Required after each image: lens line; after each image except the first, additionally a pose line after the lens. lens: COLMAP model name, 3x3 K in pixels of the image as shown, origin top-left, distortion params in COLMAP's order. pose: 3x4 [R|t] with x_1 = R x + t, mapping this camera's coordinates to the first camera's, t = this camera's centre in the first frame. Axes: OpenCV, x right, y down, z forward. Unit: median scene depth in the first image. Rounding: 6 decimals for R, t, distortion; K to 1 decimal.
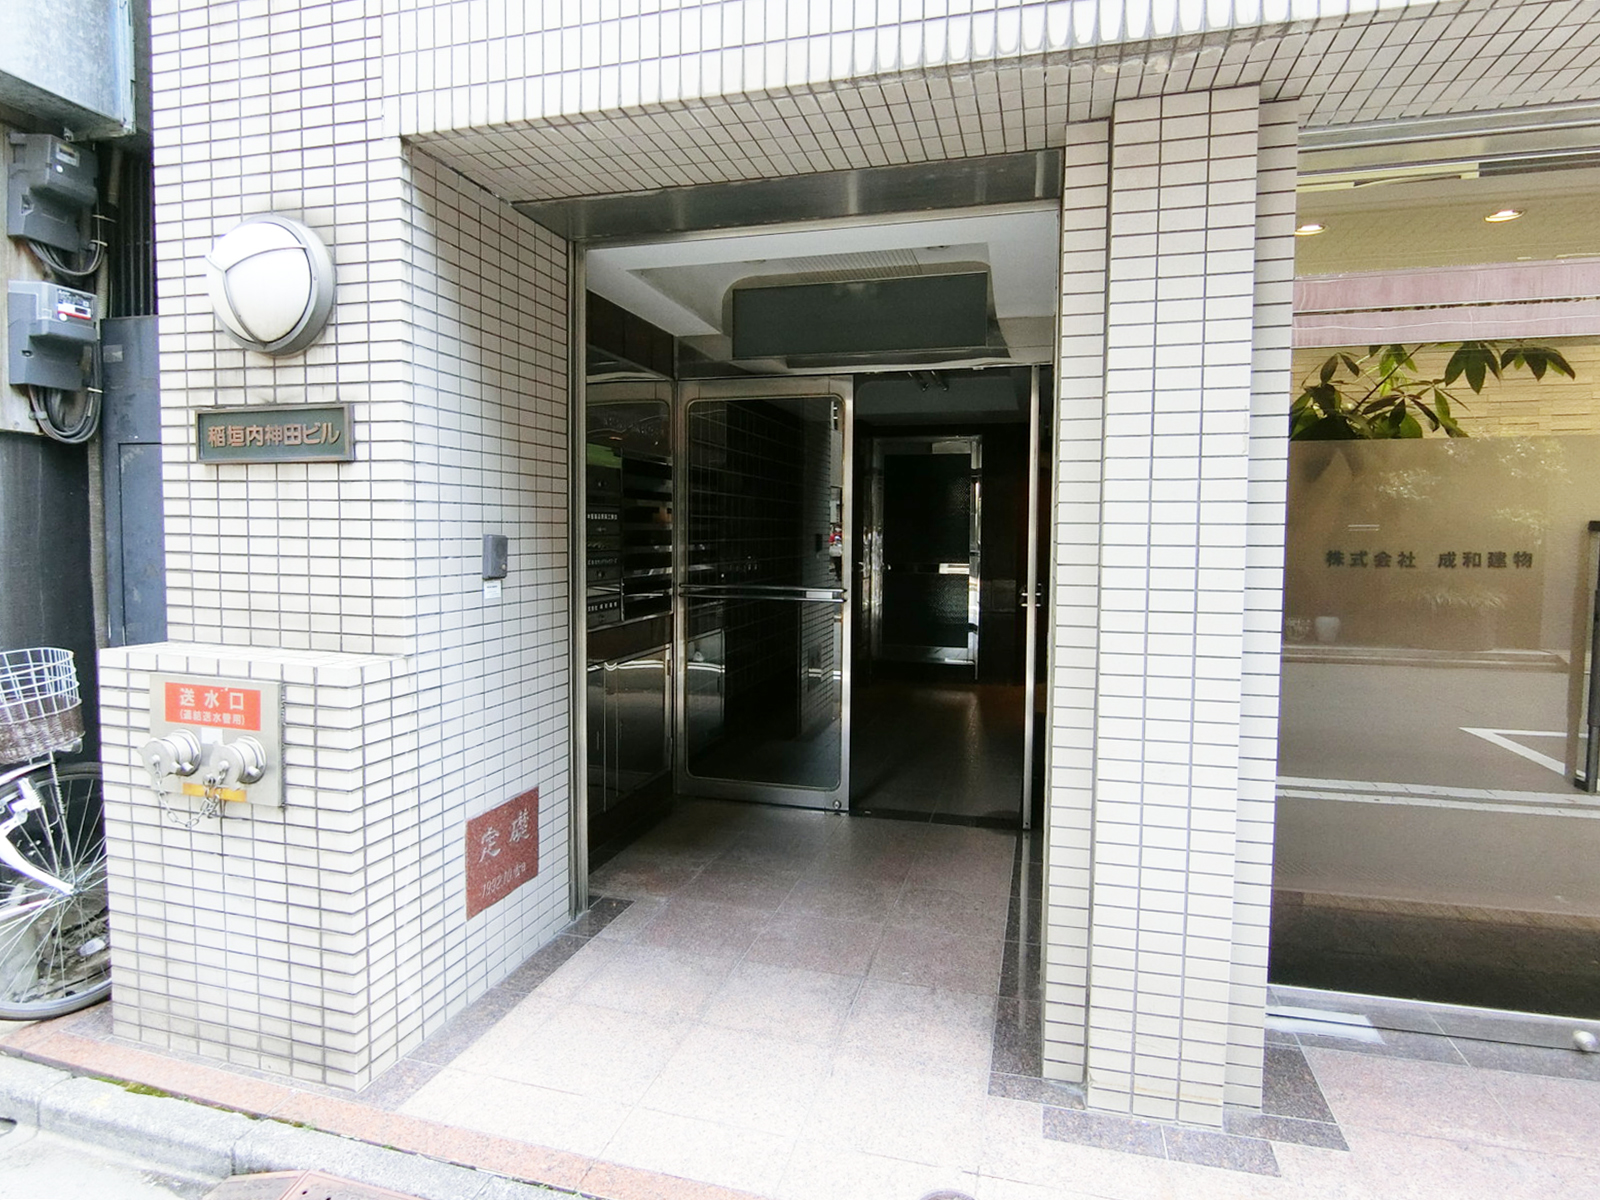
lens RADIAL K [[916.6, 0, 793.8], [0, 916.6, 602.0], [0, 0, 1]] dist [-0.006614, -0.006868]
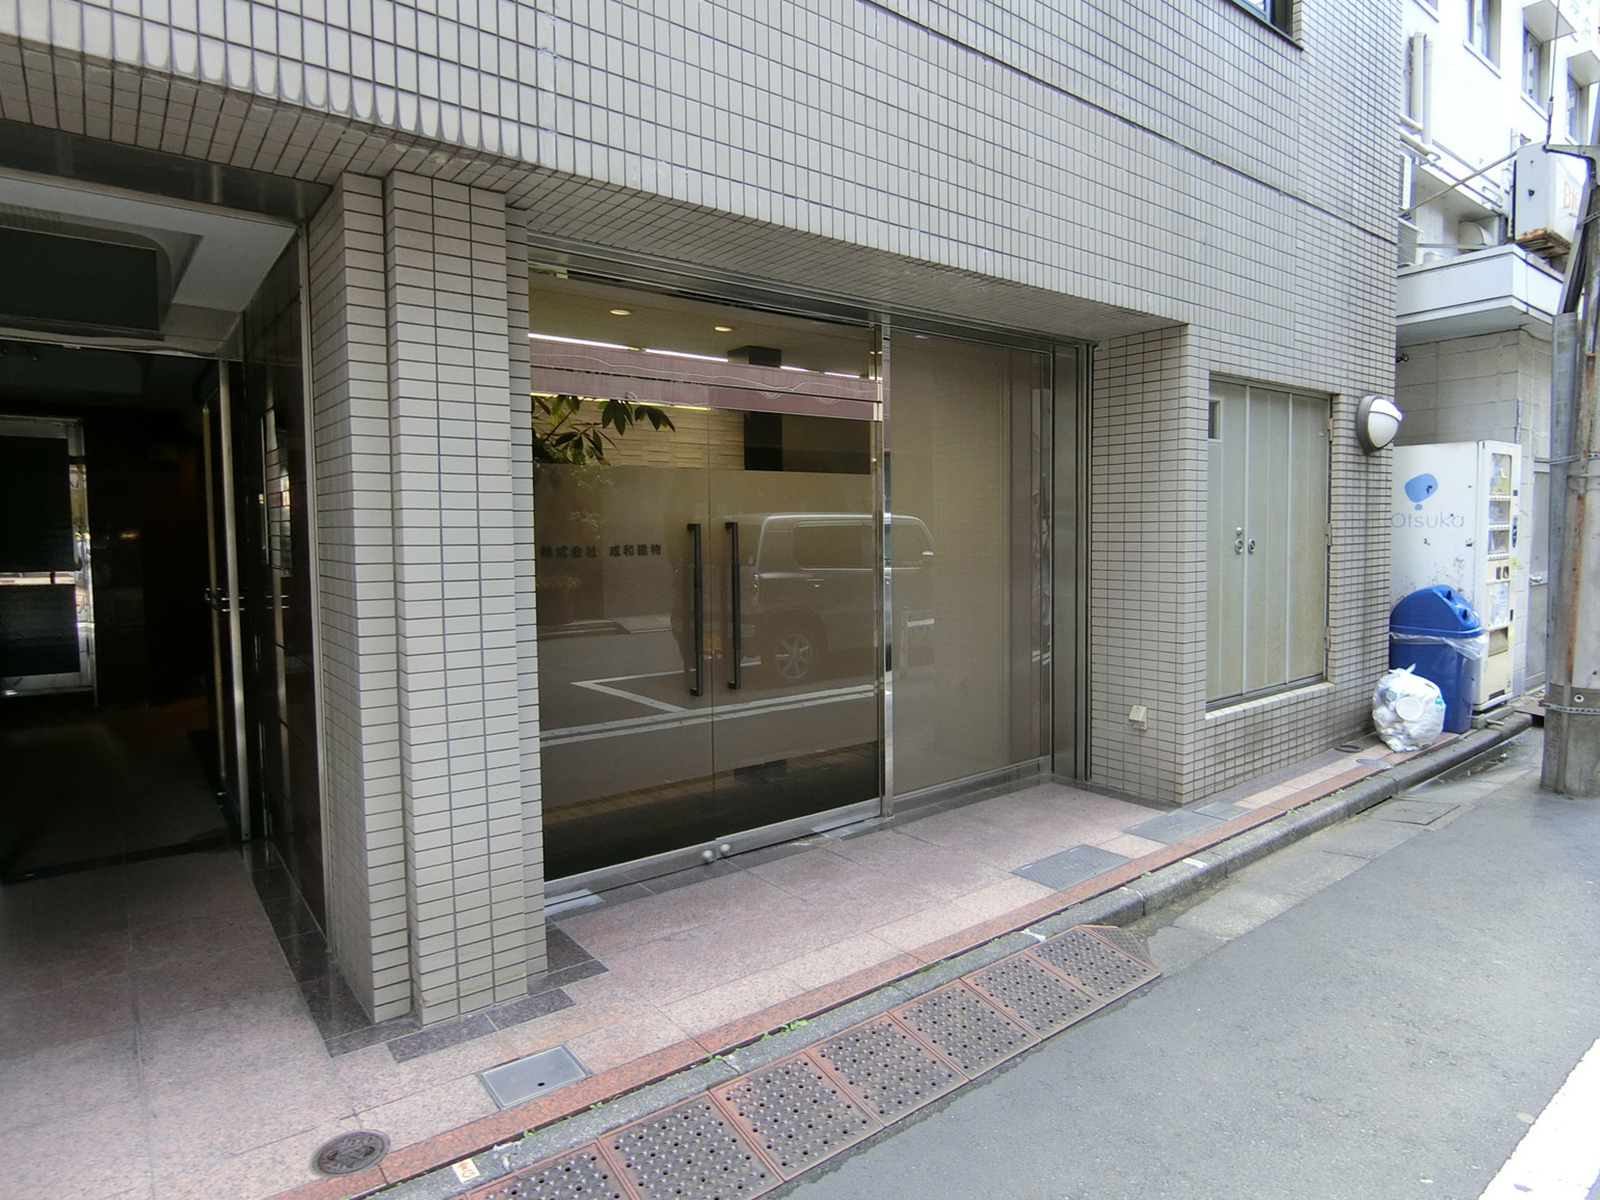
lens RADIAL K [[916.6, 0, 799.9], [0, 916.6, 592.9], [0, 0, 1]] dist [-0.006614, -0.006868]
pose [[0.600439, -0.057219, 0.797621, -0.308837], [0.063518, 0.997698, 0.023757, 0.004204], [-0.797144, 0.036399, 0.602691, -0.113927]]
